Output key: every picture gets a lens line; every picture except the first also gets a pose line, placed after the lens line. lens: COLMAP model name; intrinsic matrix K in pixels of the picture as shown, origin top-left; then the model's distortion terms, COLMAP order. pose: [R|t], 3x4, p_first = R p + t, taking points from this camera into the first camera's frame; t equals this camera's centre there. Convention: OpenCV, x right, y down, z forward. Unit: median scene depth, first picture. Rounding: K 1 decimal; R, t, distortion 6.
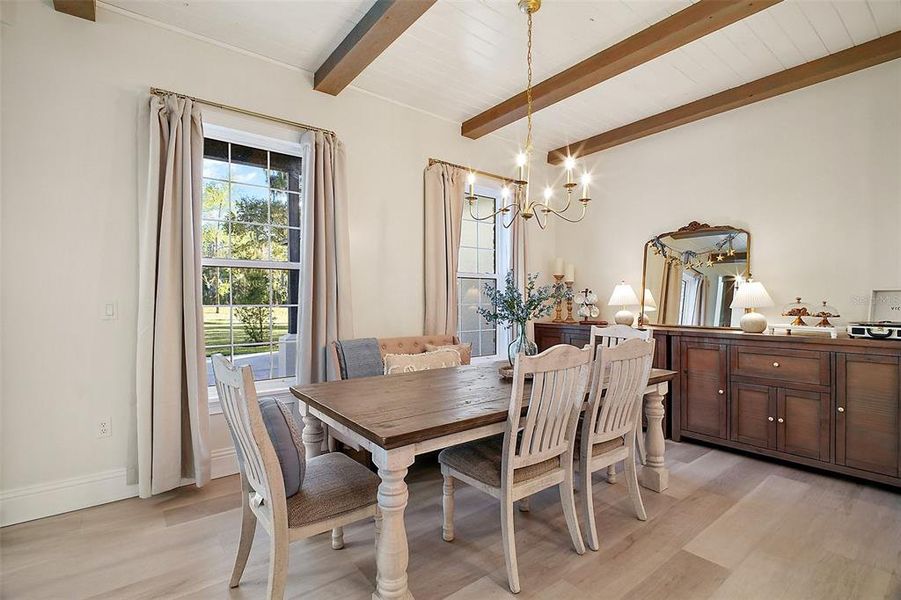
lens RADIAL K [[419.9, 0, 445.0], [0, 419.9, 306.8], [0, 0, 1]] dist [-0.005037, -0.005715]
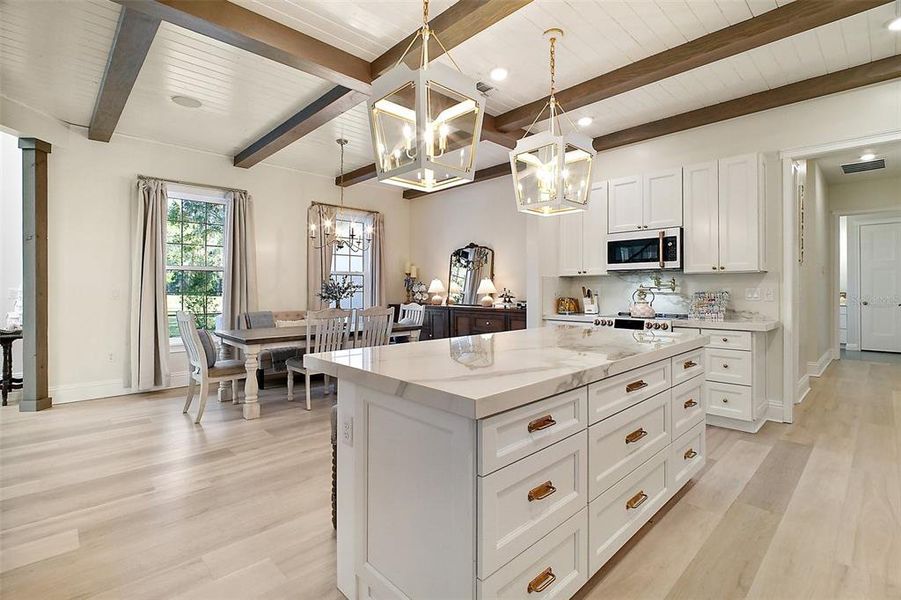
lens RADIAL K [[419.9, 0, 448.4], [0, 419.9, 292.1], [0, 0, 1]] dist [-0.005037, -0.005715]
pose [[0.993957, 0.000761, 0.109765, 0.383649], [0.000177, 0.999964, -0.008533, 0.011938], [-0.109767, 0.008501, 0.993921, -0.819590]]
